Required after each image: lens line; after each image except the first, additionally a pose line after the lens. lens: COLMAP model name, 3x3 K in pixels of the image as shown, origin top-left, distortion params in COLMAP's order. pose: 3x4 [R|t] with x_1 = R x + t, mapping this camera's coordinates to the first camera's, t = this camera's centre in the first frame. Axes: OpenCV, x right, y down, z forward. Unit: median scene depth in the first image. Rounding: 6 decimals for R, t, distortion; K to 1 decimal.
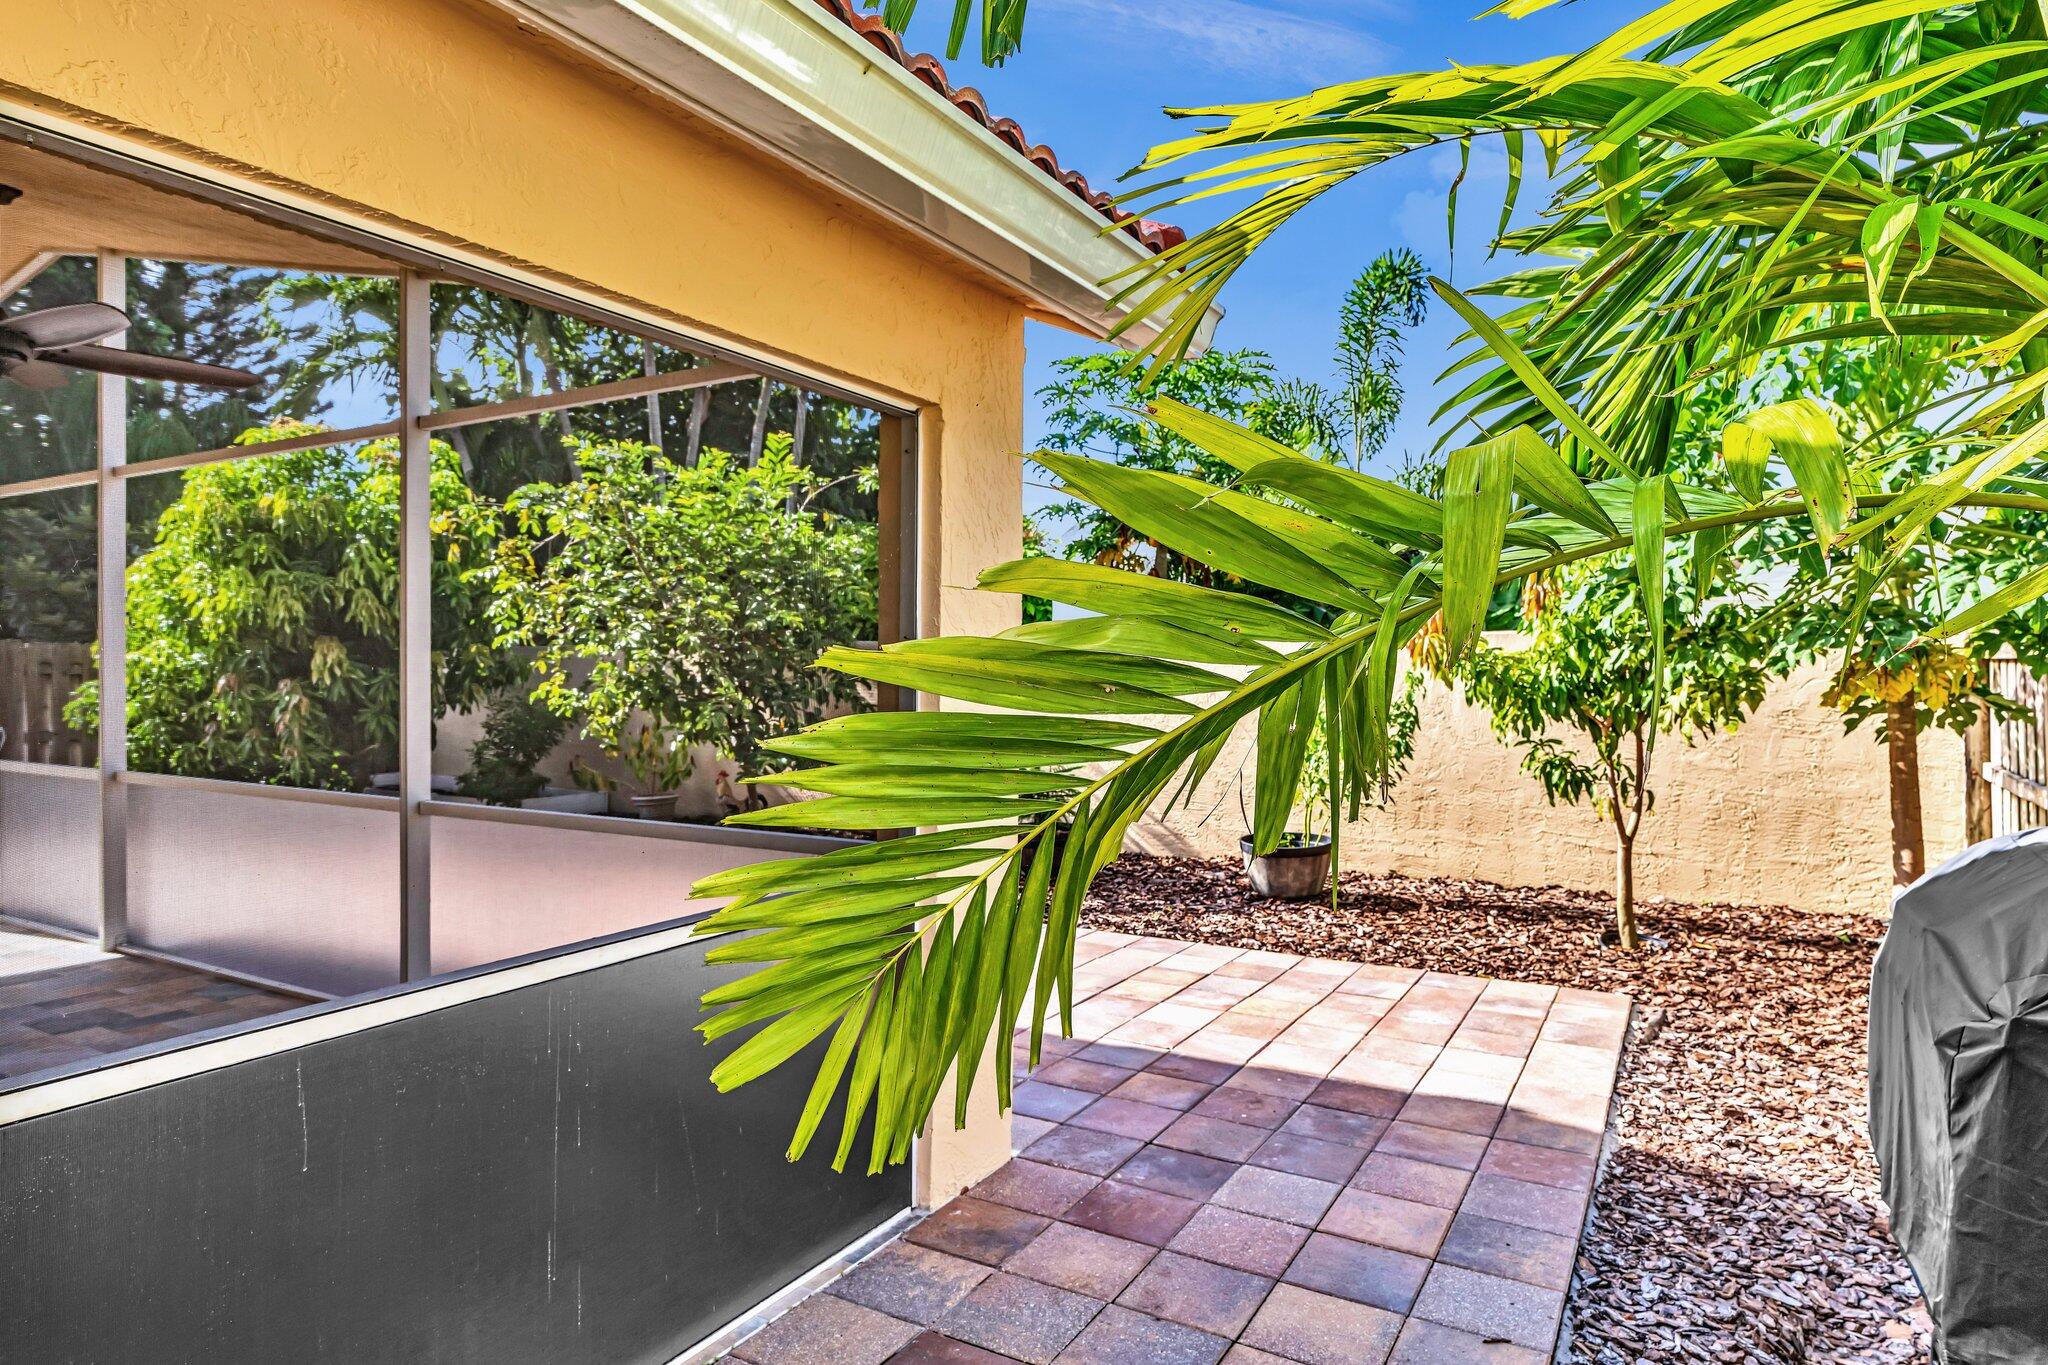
lens RADIAL K [[1159.7, 0, 1024.0], [0, 1159.7, 682.5], [0, 0, 1]] dist [0.004114, 0.002256]
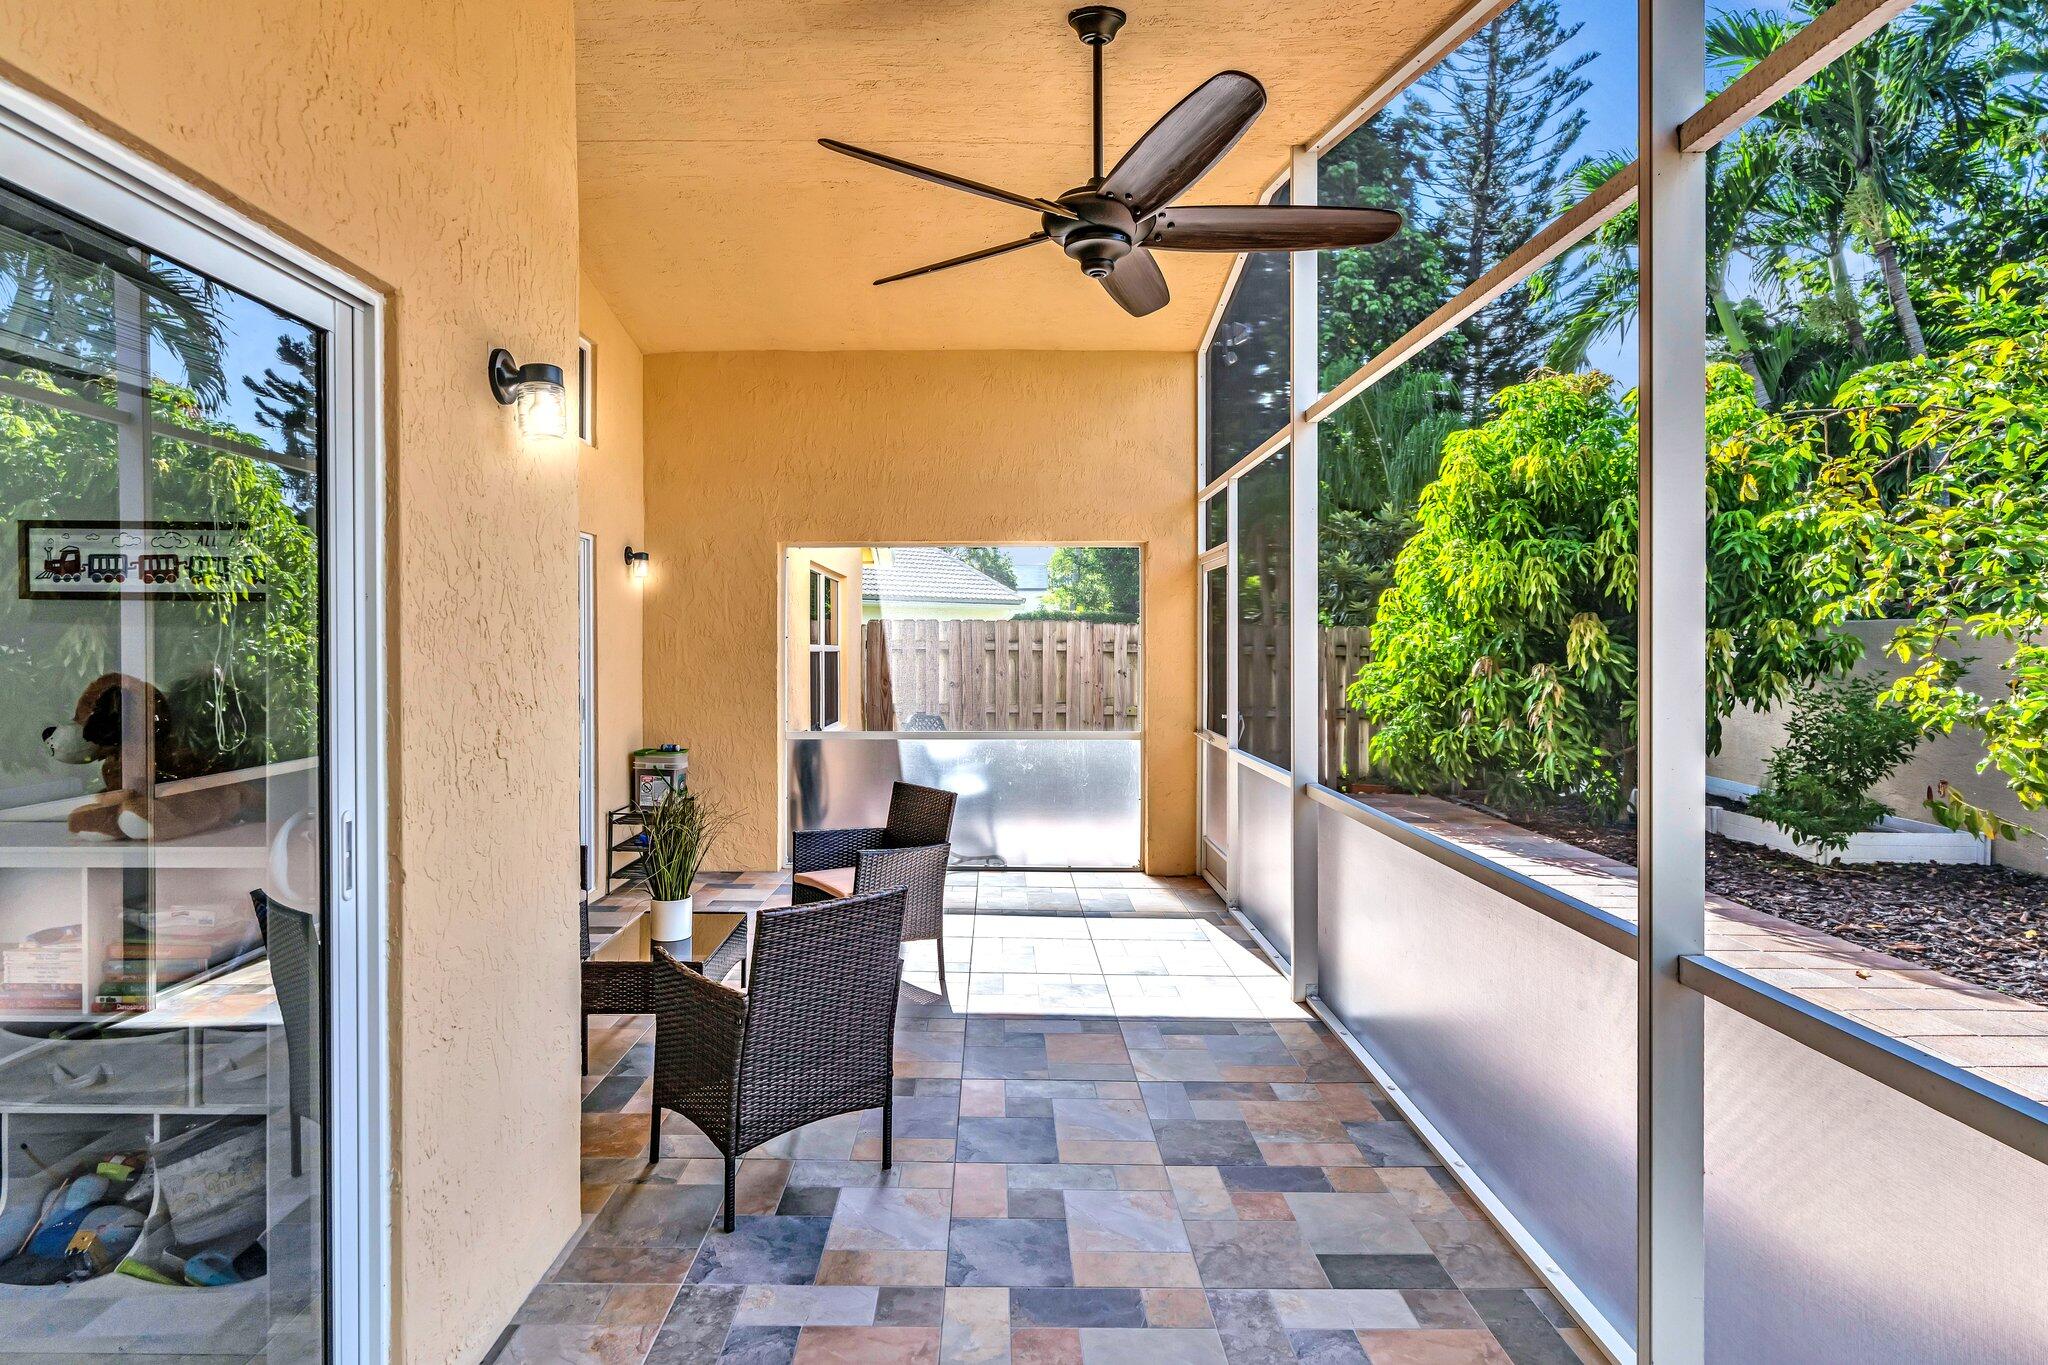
lens RADIAL K [[1114.6, 0, 1018.7], [0, 1114.6, 645.7], [0, 0, 1]] dist [0.003207, 0.001354]
pose [[0.513747, -0.002974, -0.857937, -0.117994], [-0.007700, 0.999938, -0.008077, -0.006818], [0.857907, 0.010755, 0.513692, 0.235233]]
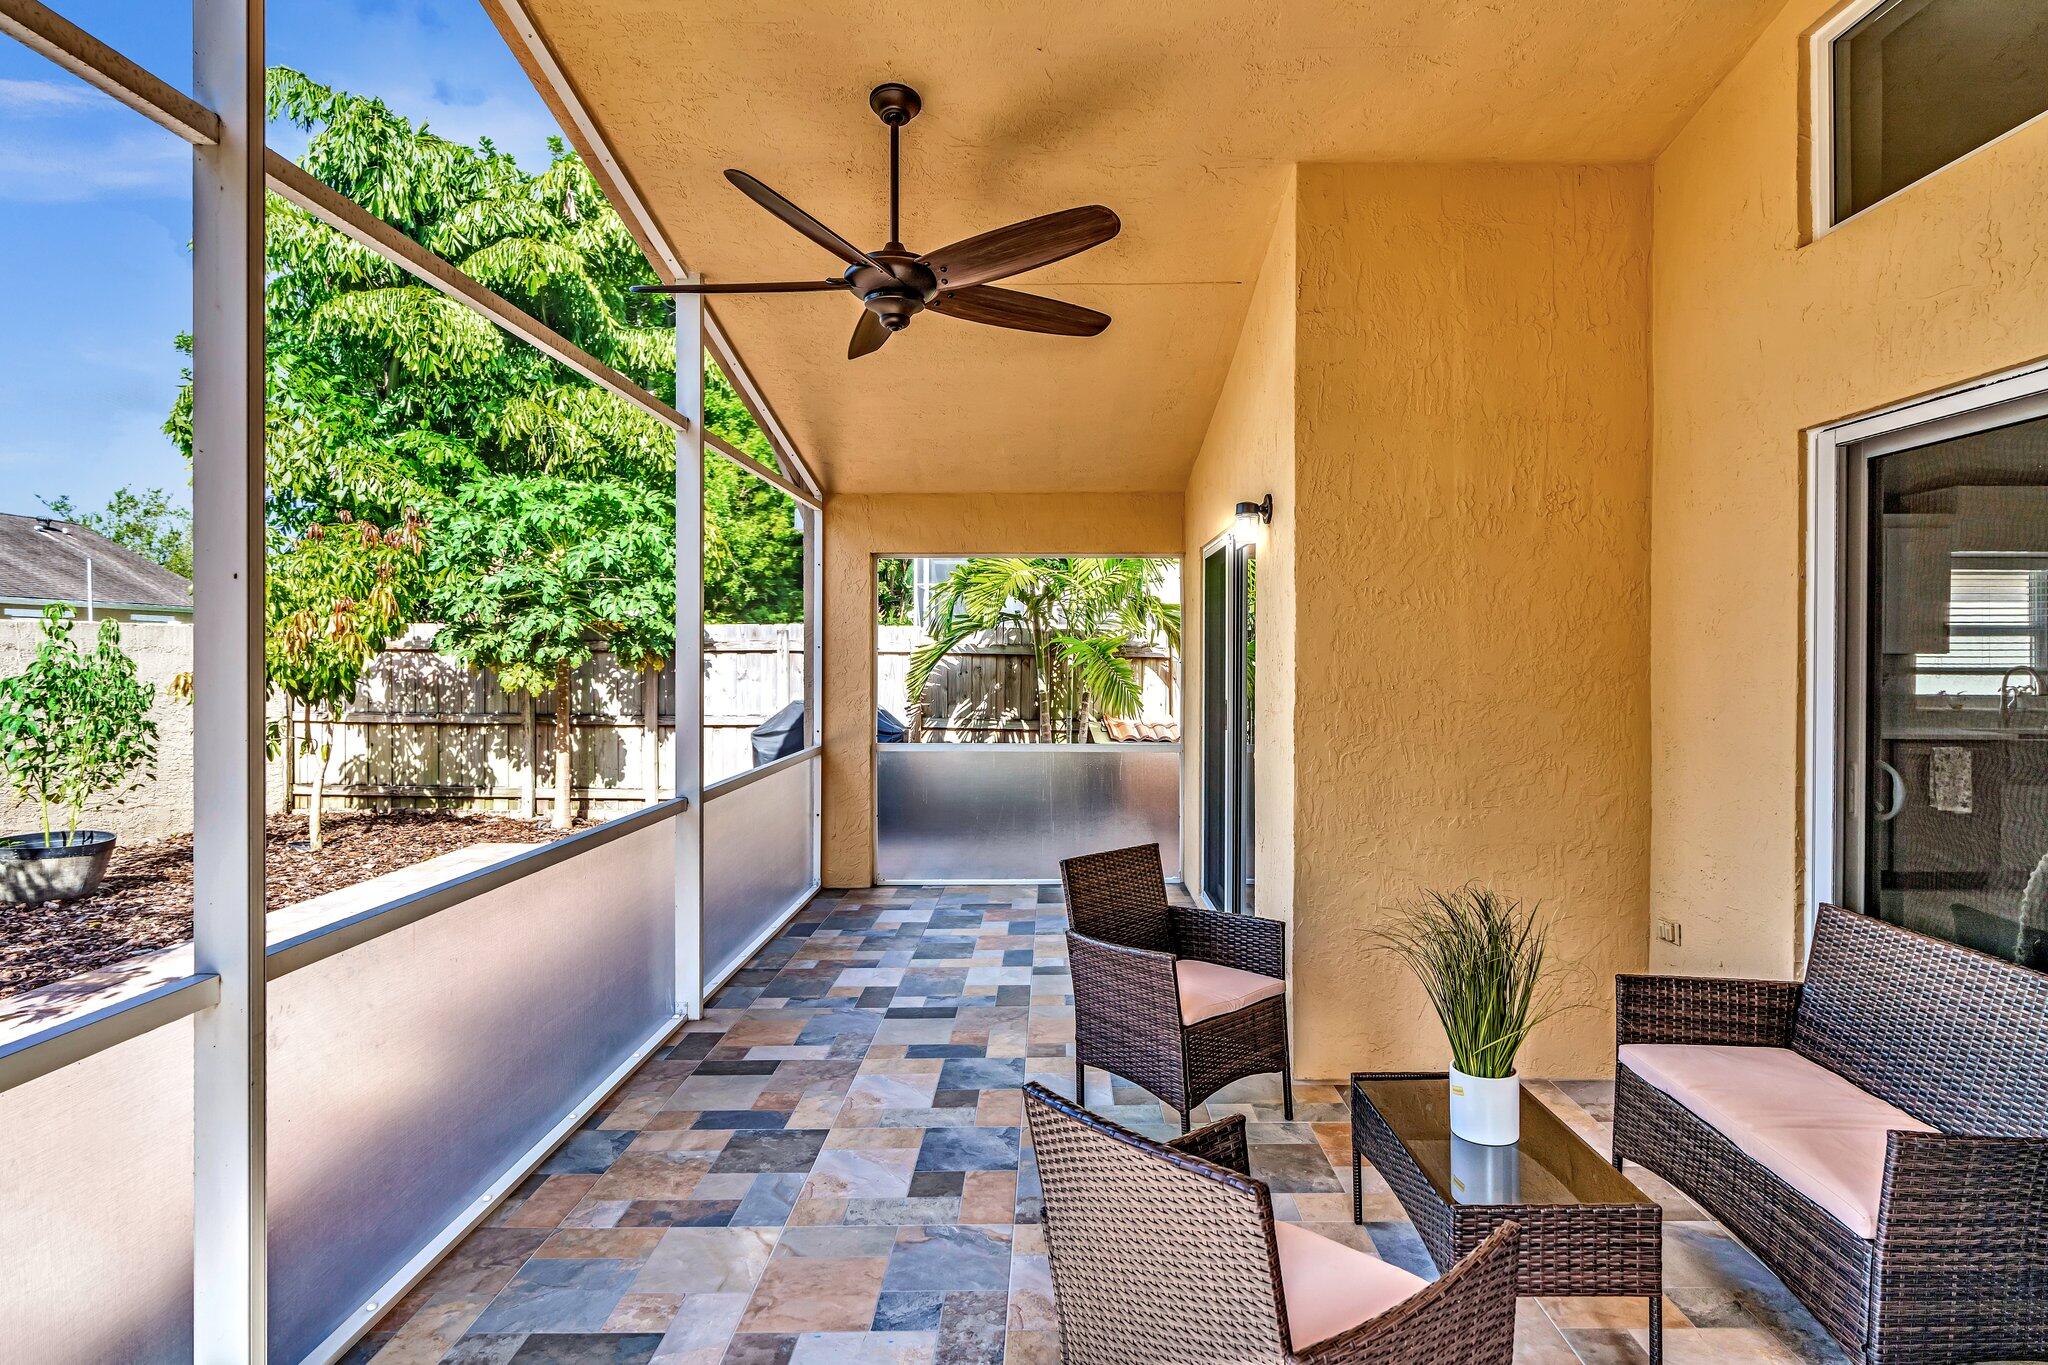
lens RADIAL K [[1126.2, 0, 1024.0], [0, 1126.2, 682.5], [0, 0, 1]] dist [-0.000020, -0.000012]
pose [[-0.484135, -0.011320, 0.874920, -0.664440], [0.007574, 0.999825, 0.017127, -0.006259], [-0.874960, 0.014918, -0.483965, 0.529508]]
